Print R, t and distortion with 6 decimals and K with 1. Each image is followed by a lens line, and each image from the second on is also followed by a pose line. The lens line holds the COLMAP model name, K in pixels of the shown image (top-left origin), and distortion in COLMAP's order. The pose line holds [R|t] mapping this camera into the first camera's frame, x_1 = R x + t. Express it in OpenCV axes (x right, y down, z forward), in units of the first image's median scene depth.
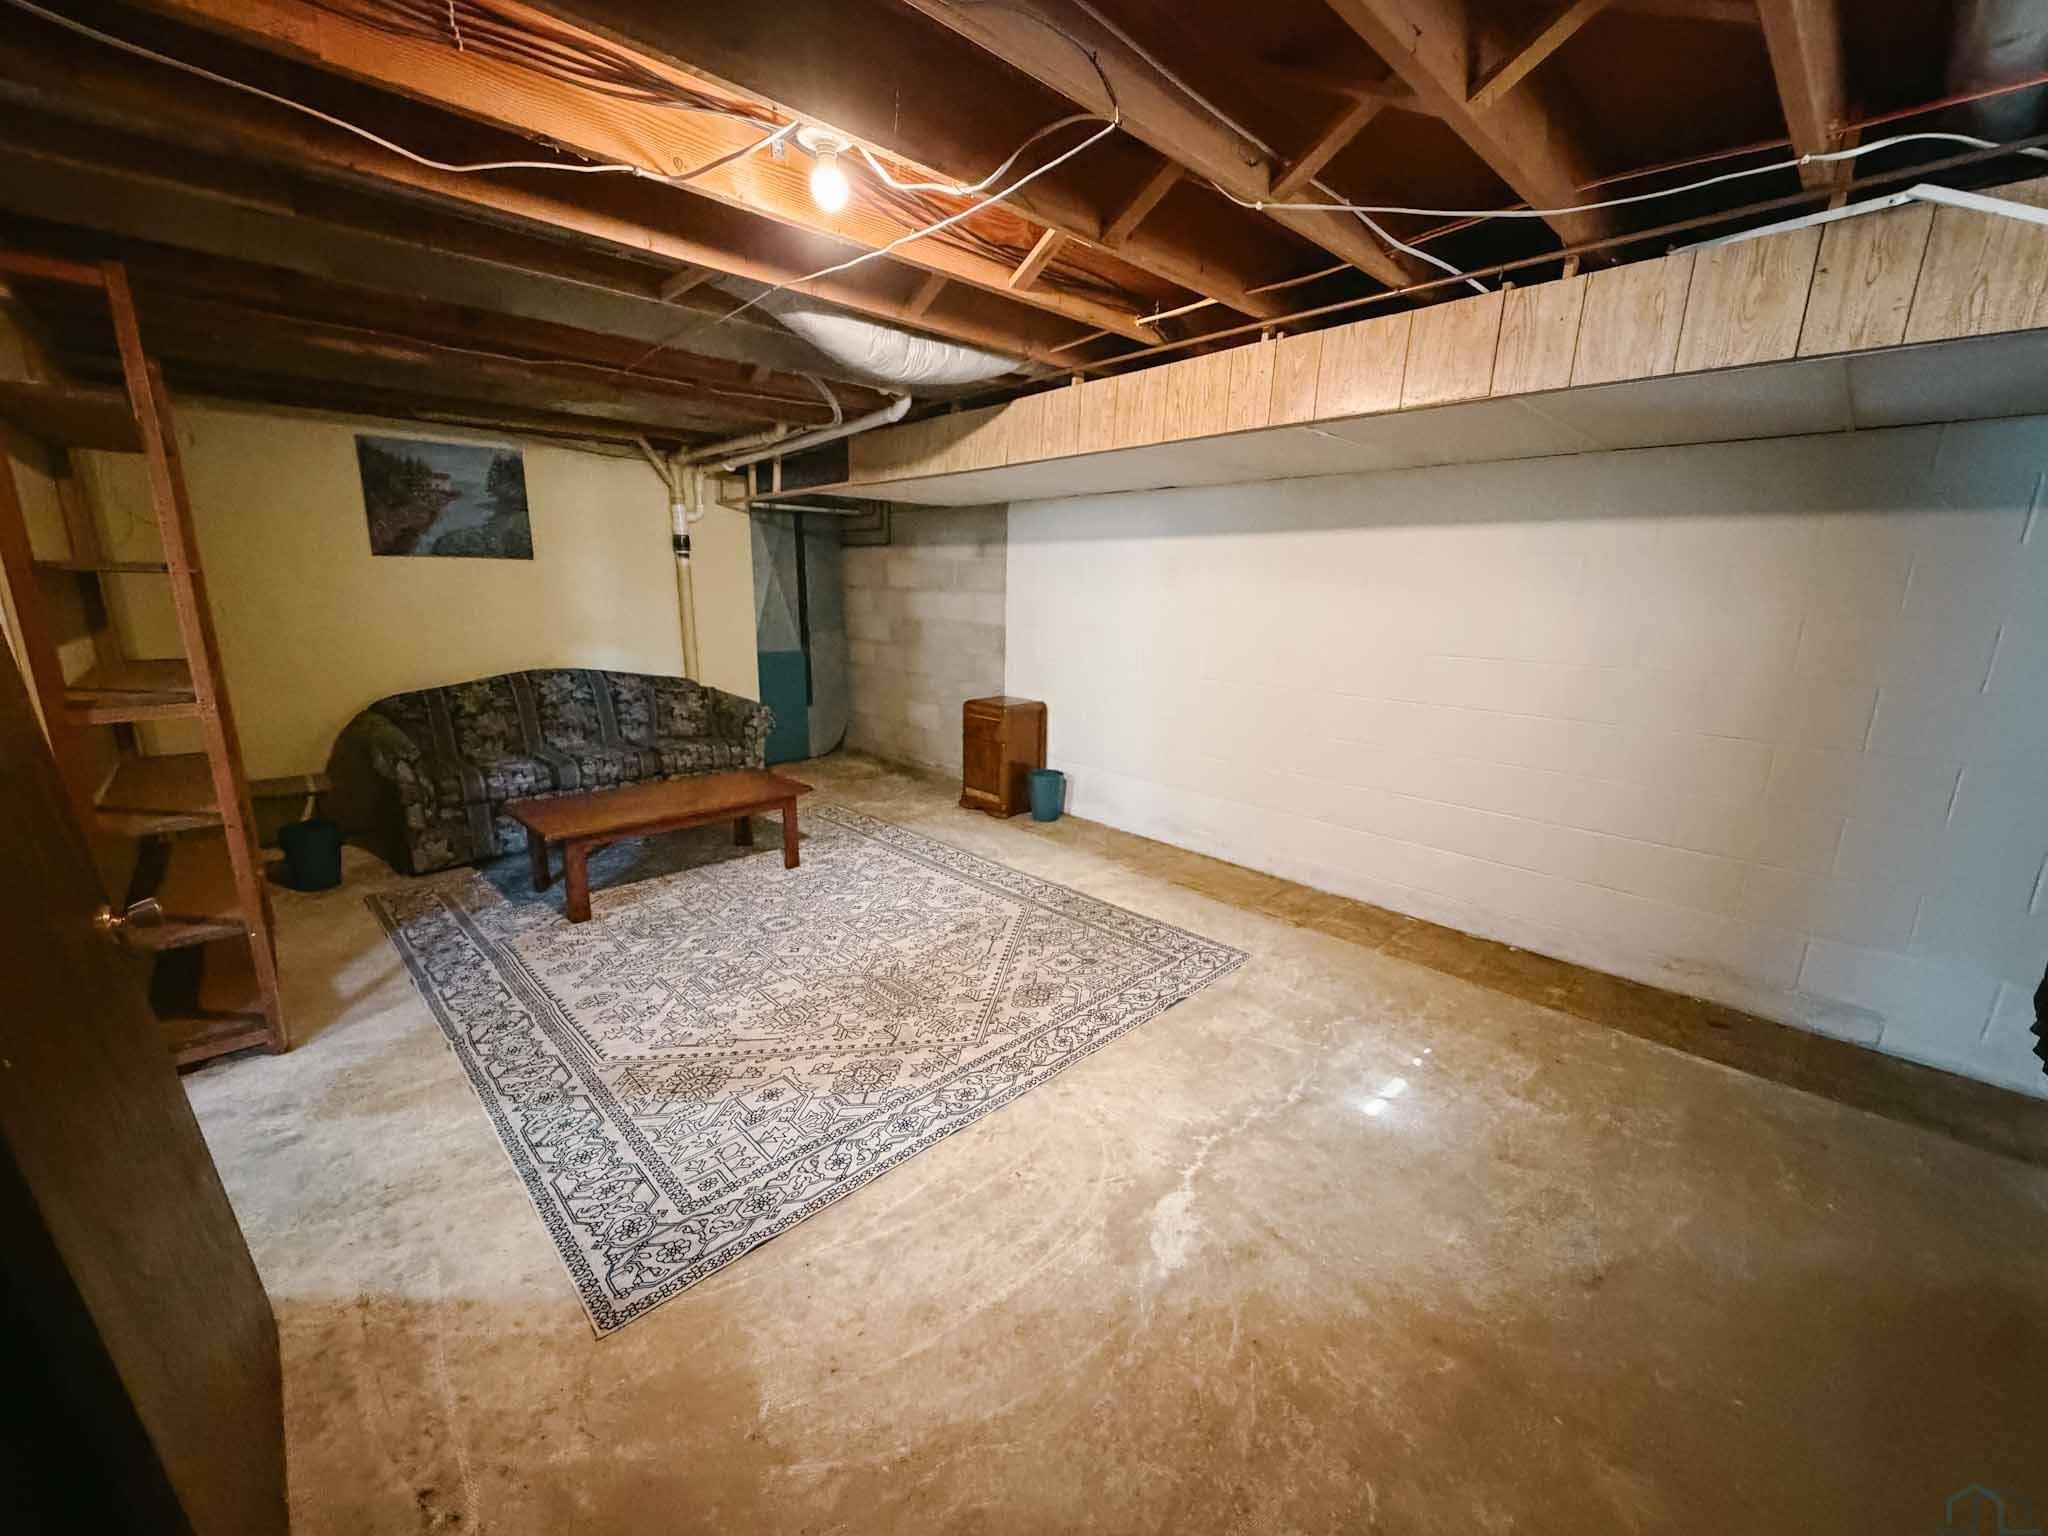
lens RADIAL K [[810.6, 0, 1015.8], [0, 810.6, 775.4], [0, 0, 1]] dist [-0.000011, 0.000060]
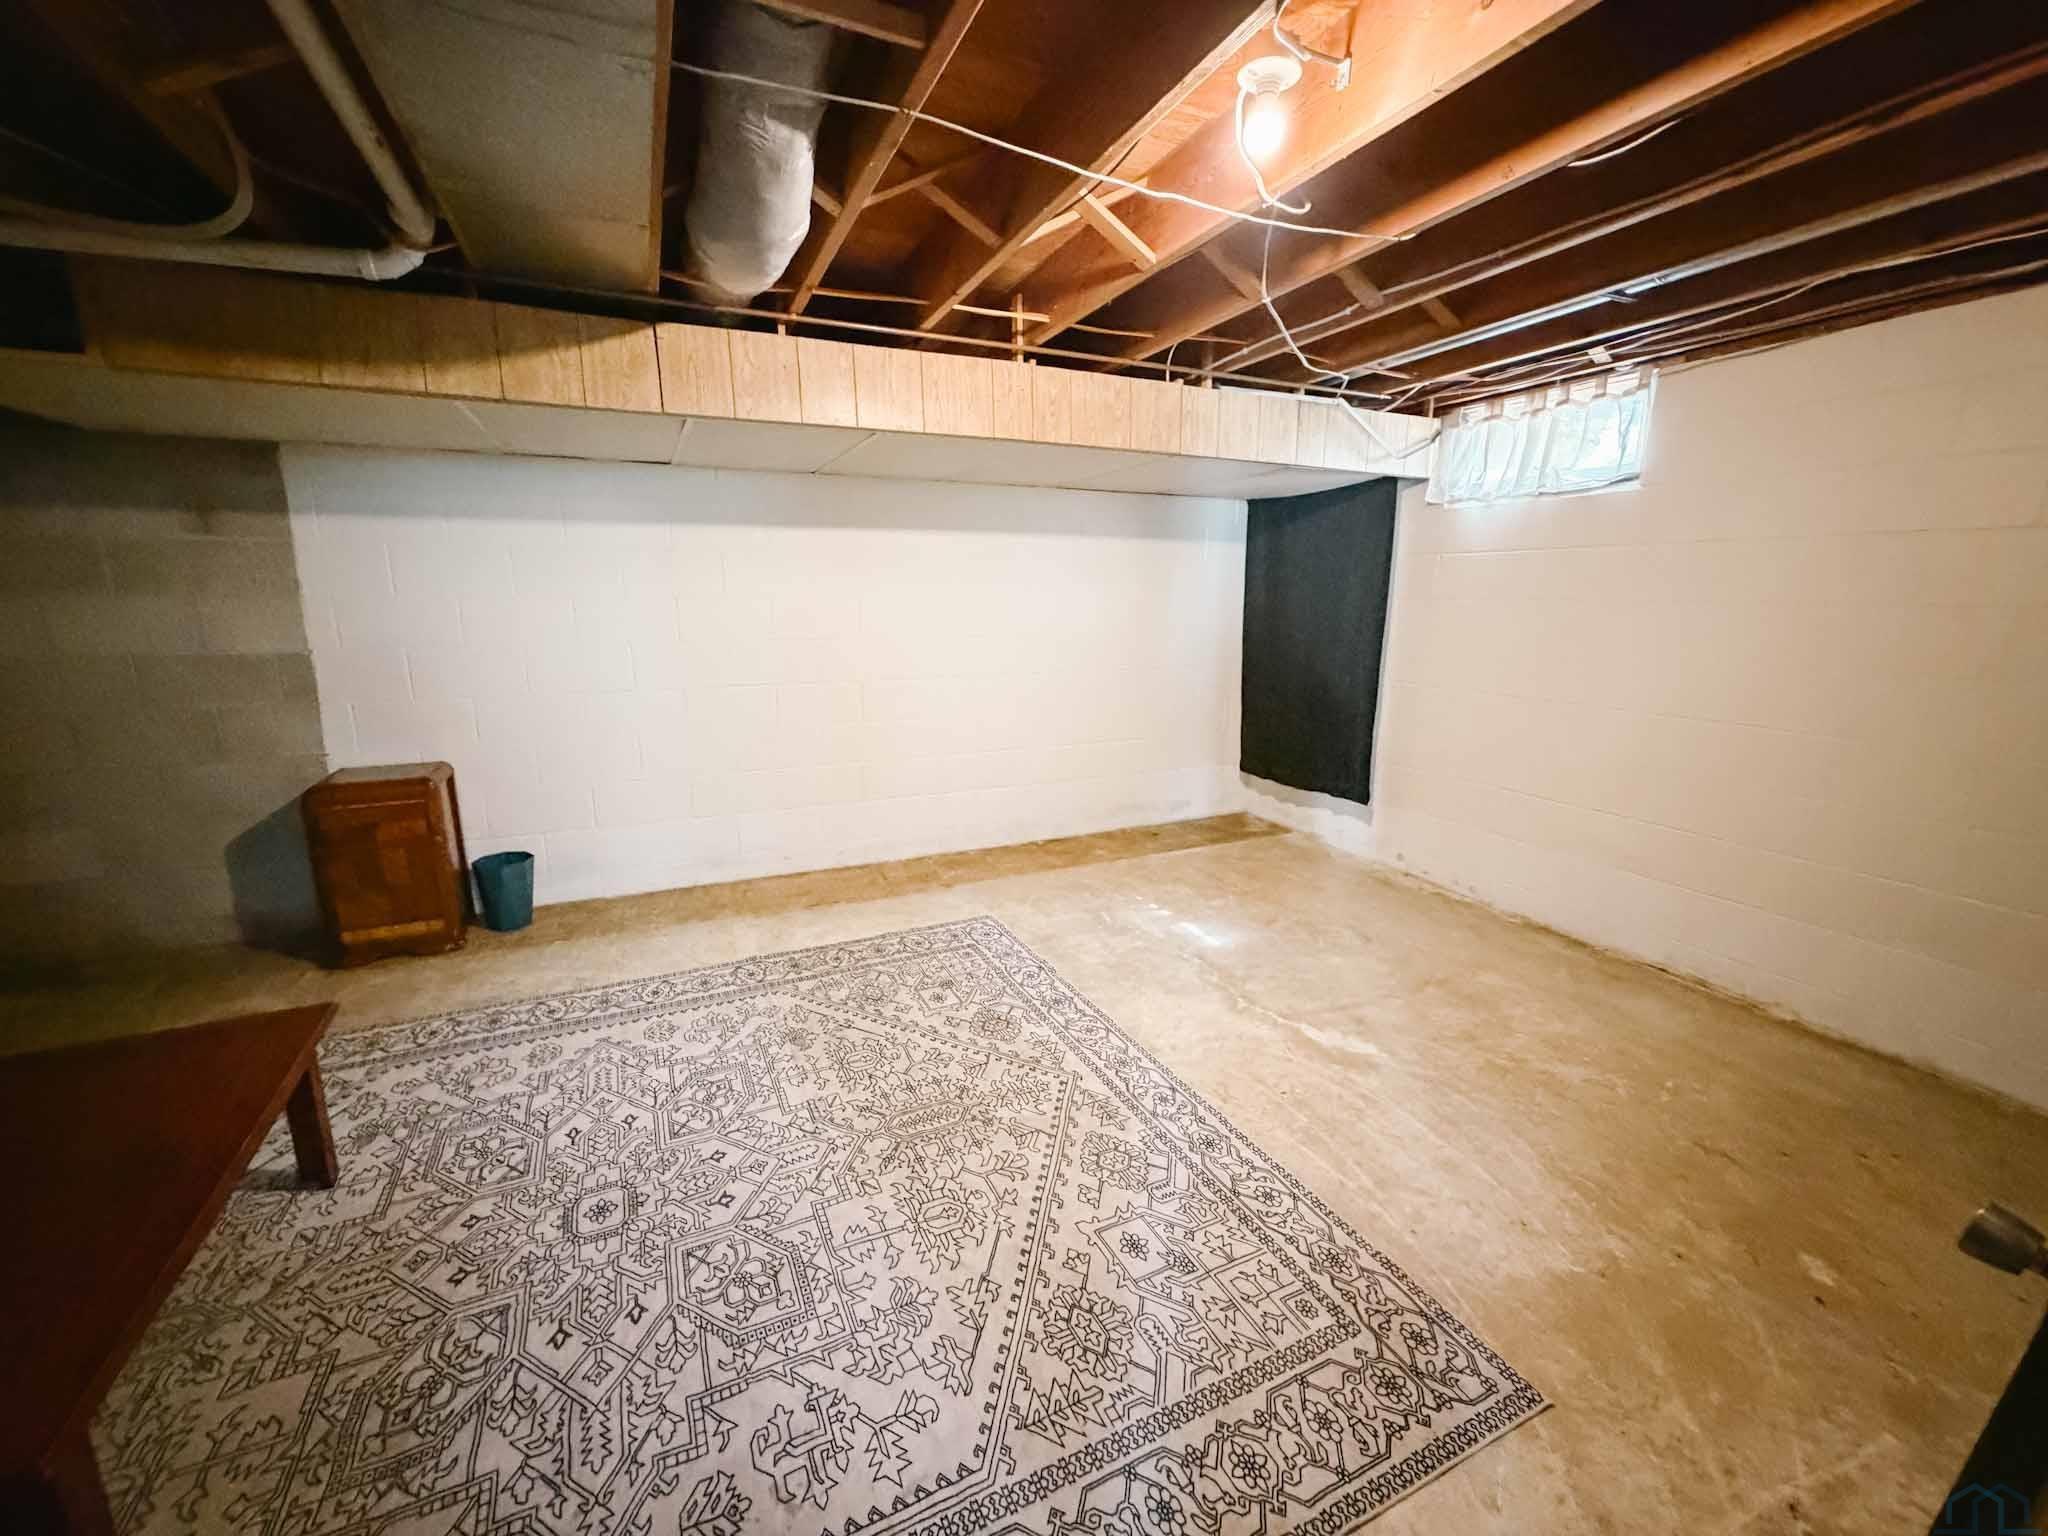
lens RADIAL K [[817.8, 0, 1016.0], [0, 817.8, 769.0], [0, 0, 1]] dist [0.000027, 0.000236]
pose [[0.325084, -0.217664, 0.920295, -0.657589], [0.221625, 0.963586, 0.149616, -0.124546], [-0.919349, 0.155322, 0.361487, 0.520984]]
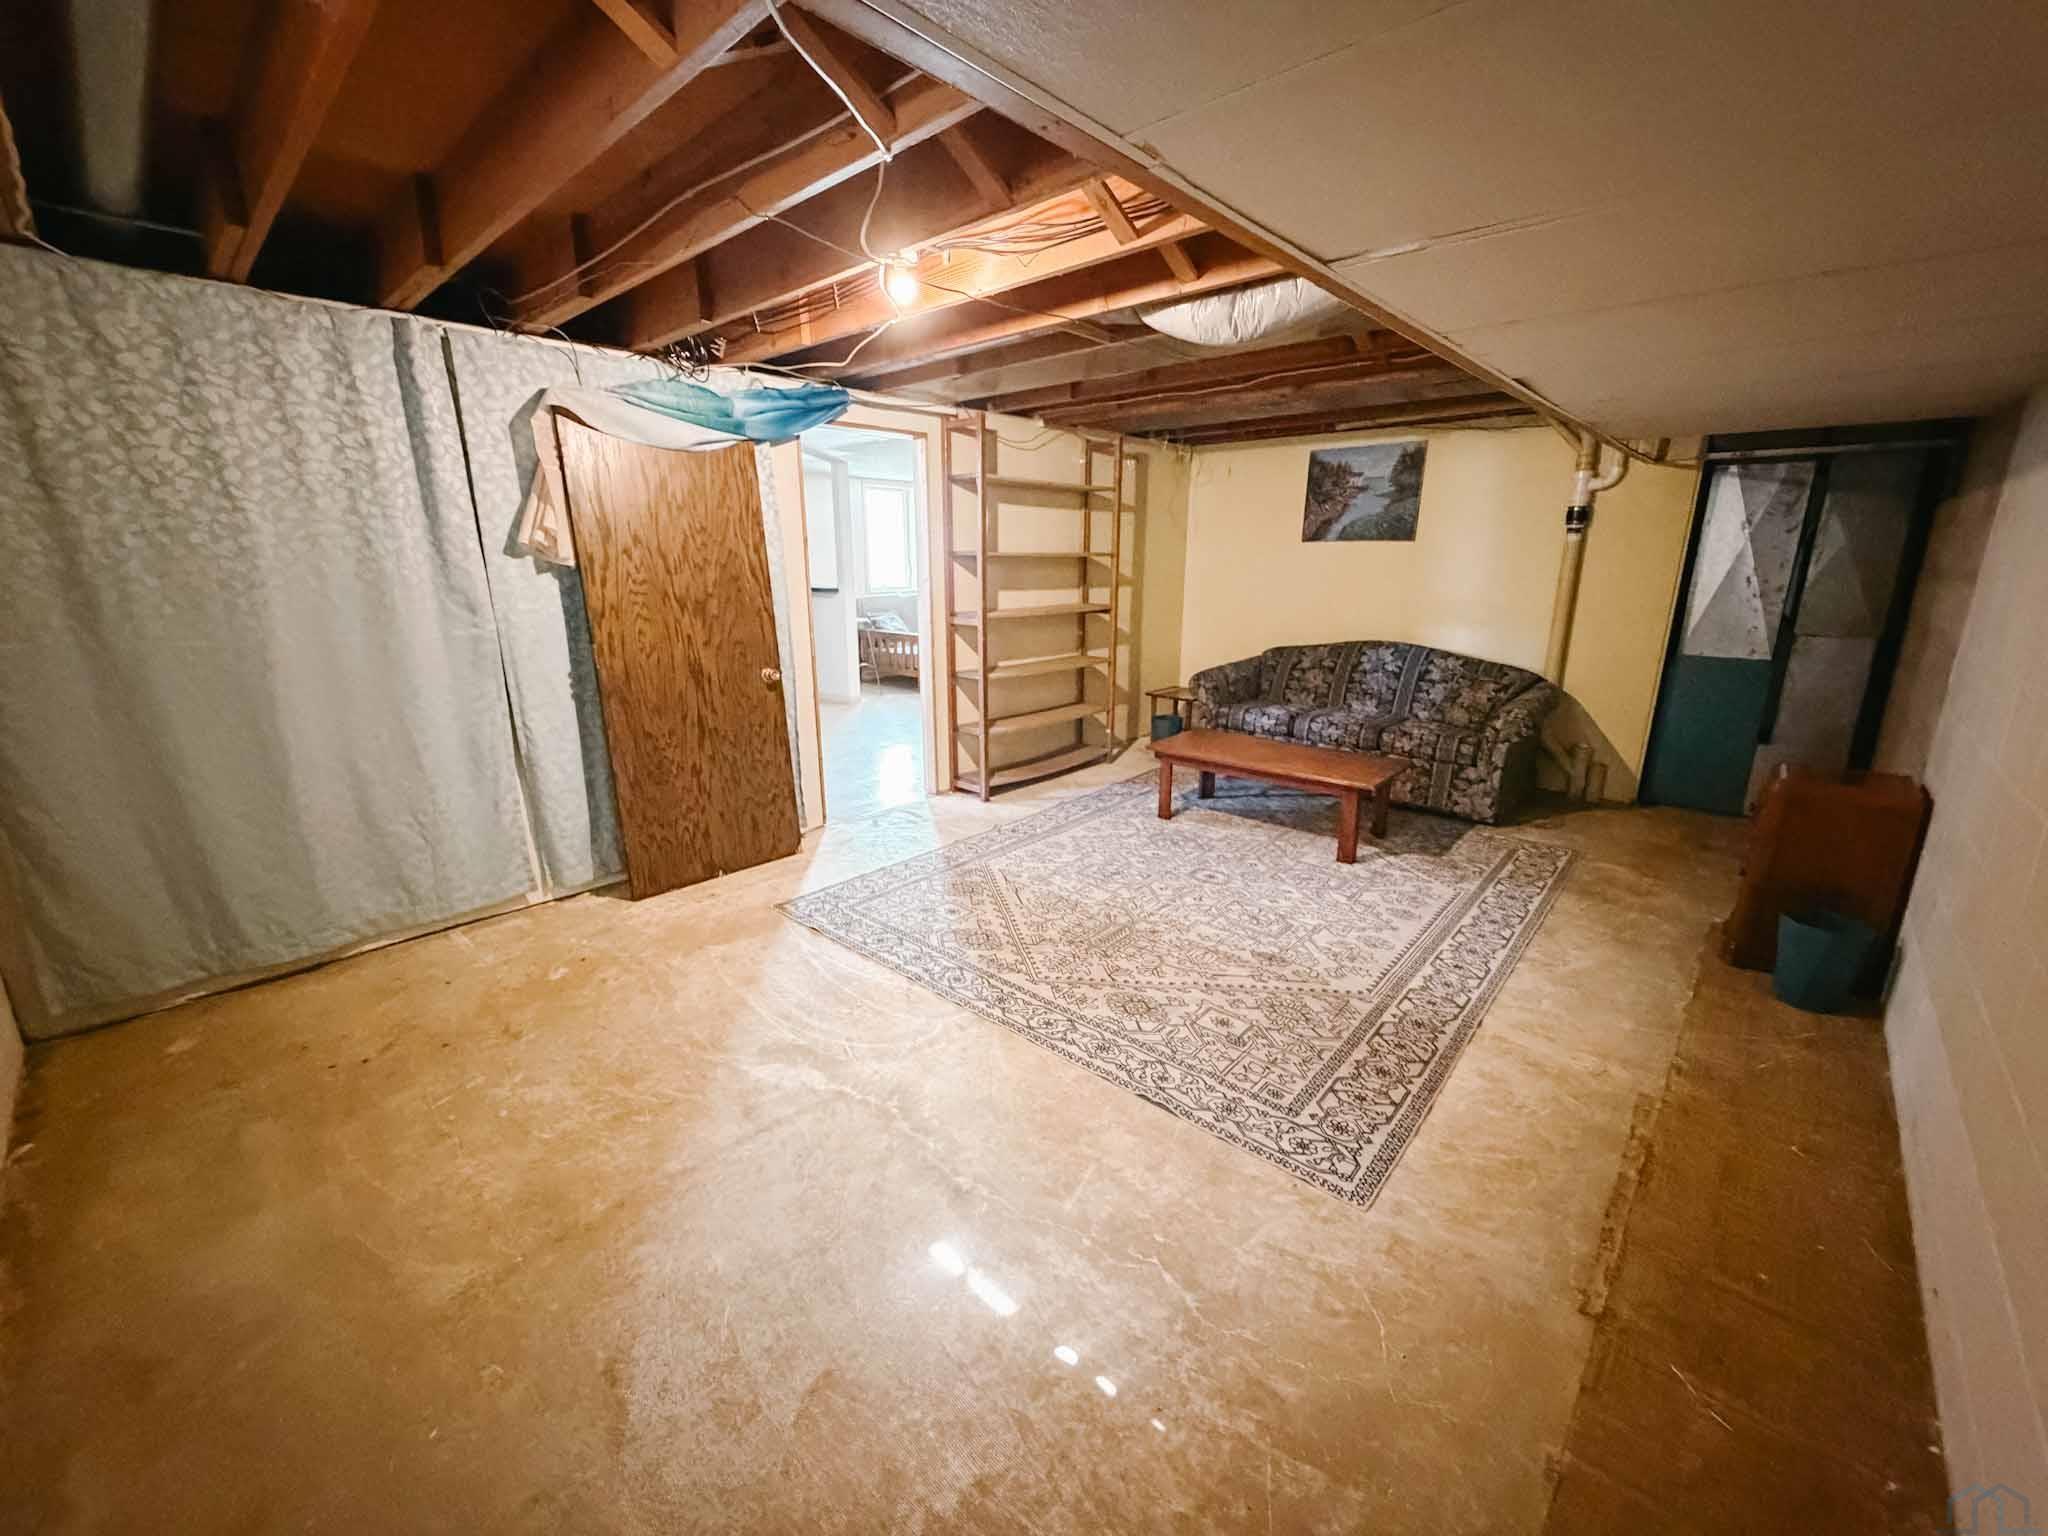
lens RADIAL K [[825.2, 0, 1024.0], [0, 825.2, 768.0], [0, 0, 1]] dist [0.000064, -0.000594]
pose [[0.071320, 0.236937, -0.968904, 0.744747], [-0.233812, 0.948284, 0.214684, -0.135695], [0.969663, 0.211230, 0.123030, 0.614019]]
